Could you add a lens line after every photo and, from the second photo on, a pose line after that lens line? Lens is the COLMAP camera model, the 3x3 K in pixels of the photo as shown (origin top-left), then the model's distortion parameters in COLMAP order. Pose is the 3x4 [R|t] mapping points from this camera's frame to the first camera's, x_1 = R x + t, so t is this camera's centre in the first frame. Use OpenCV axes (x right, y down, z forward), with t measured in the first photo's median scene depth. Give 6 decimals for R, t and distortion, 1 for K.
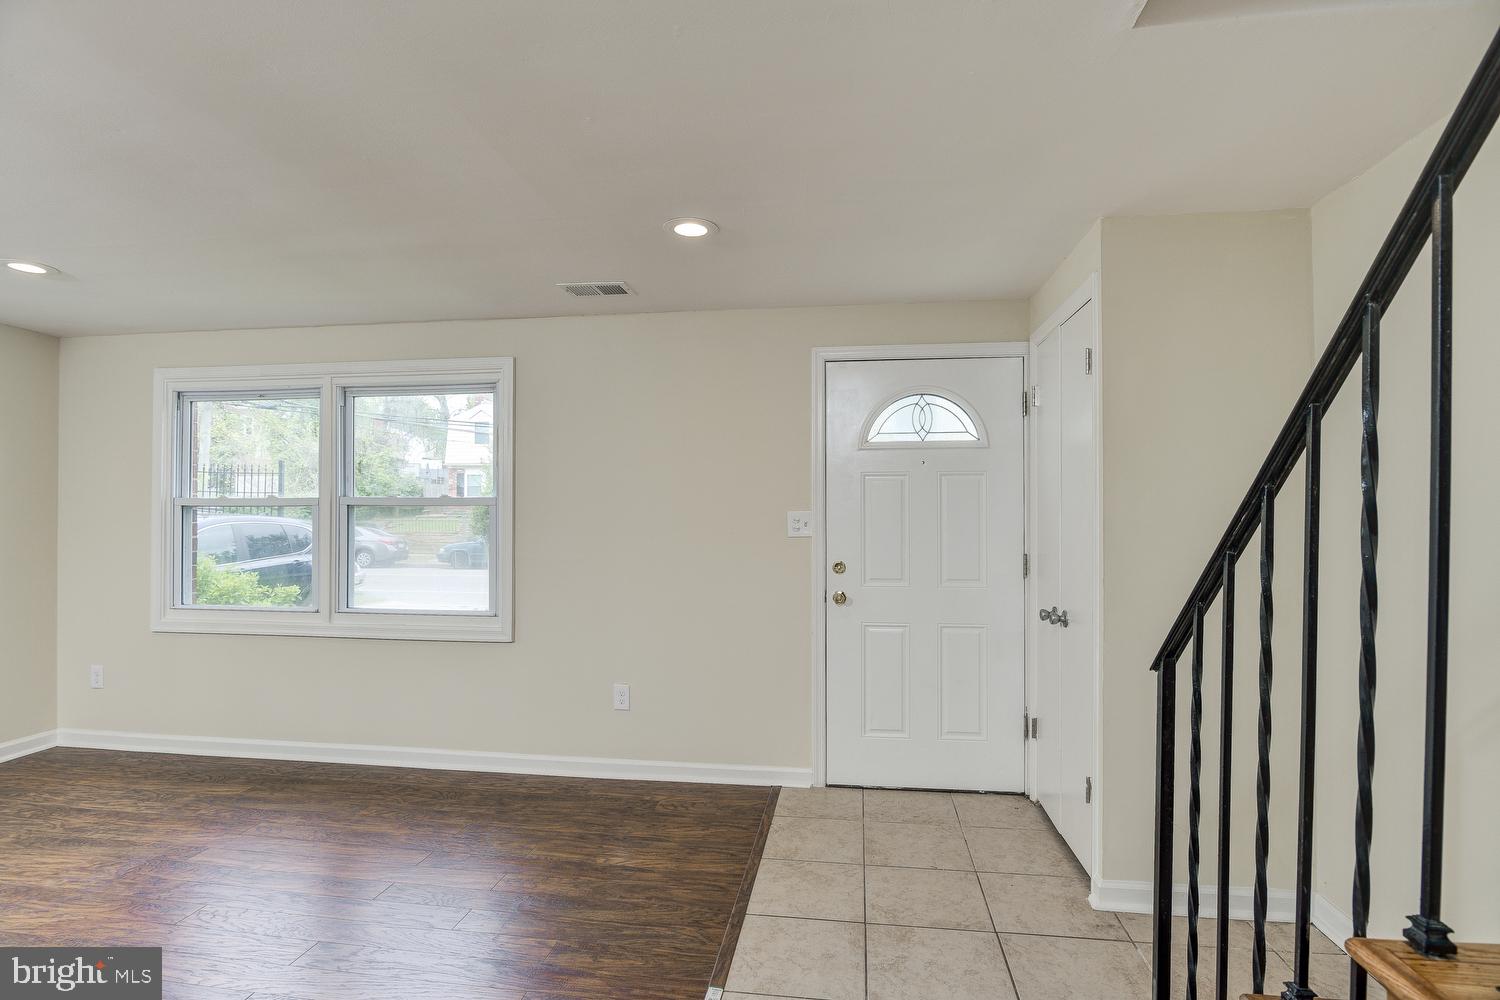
lens RADIAL K [[757.3, 0, 742.1], [0, 757.3, 502.2], [0, 0, 1]] dist [-0.012665, -0.002767]
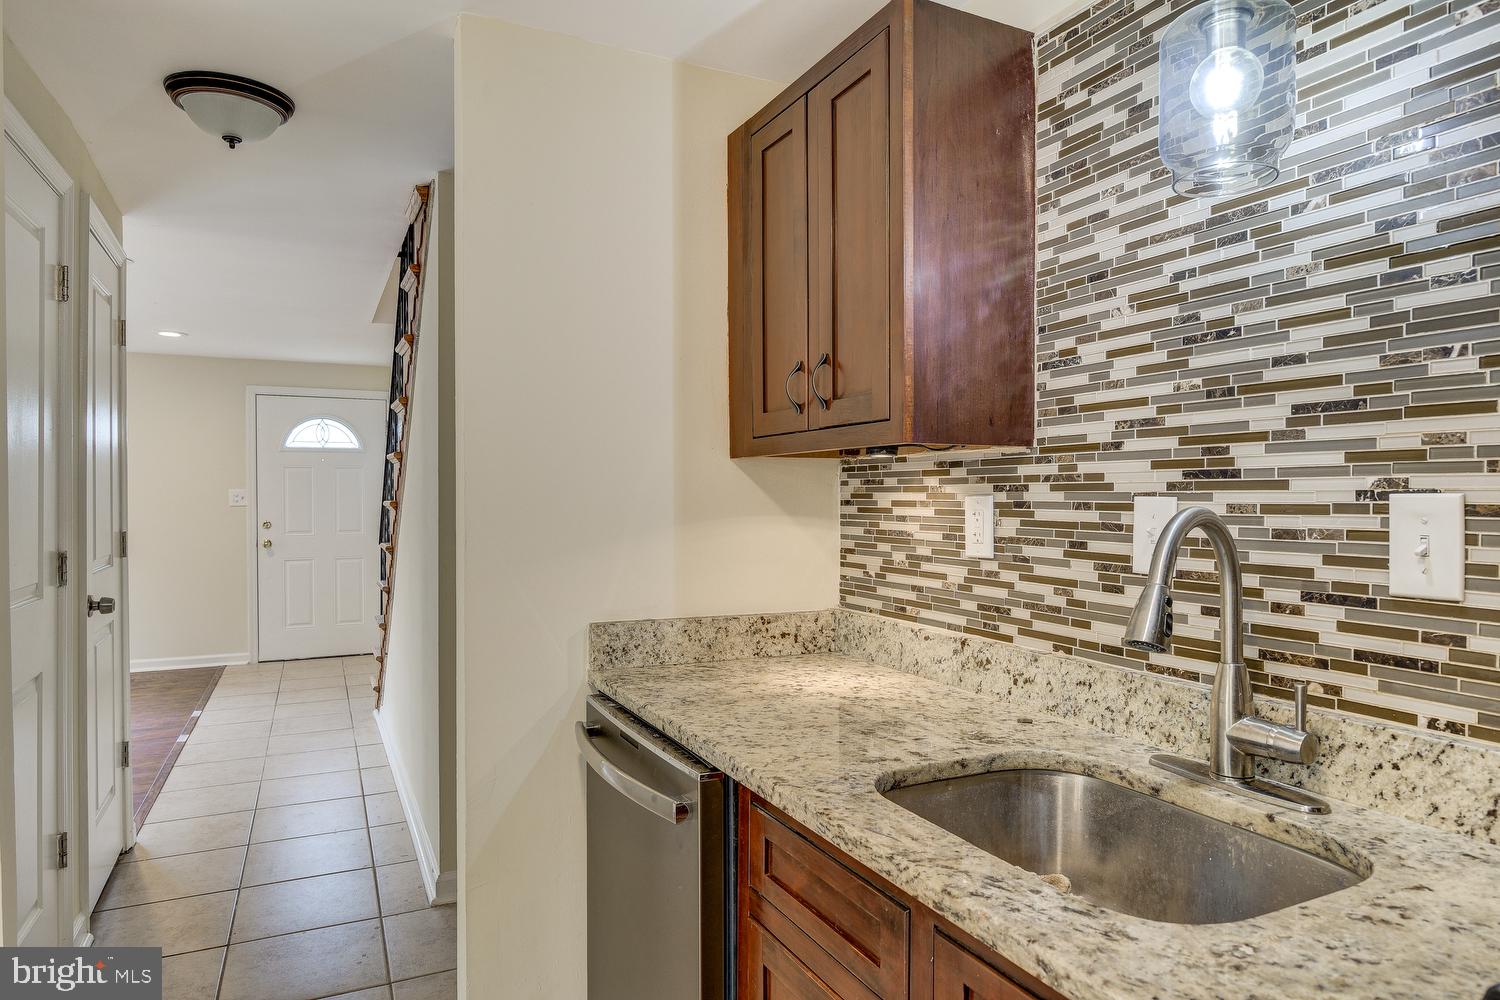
lens RADIAL K [[900.5, 0, 756.9], [0, 900.5, 504.3], [0, 0, 1]] dist [-0.003163, -0.003191]
pose [[0.823117, -0.004943, 0.567851, -0.097612], [-0.008174, 0.999755, 0.020552, -0.004269], [-0.567813, -0.021558, 0.822875, -1.143843]]
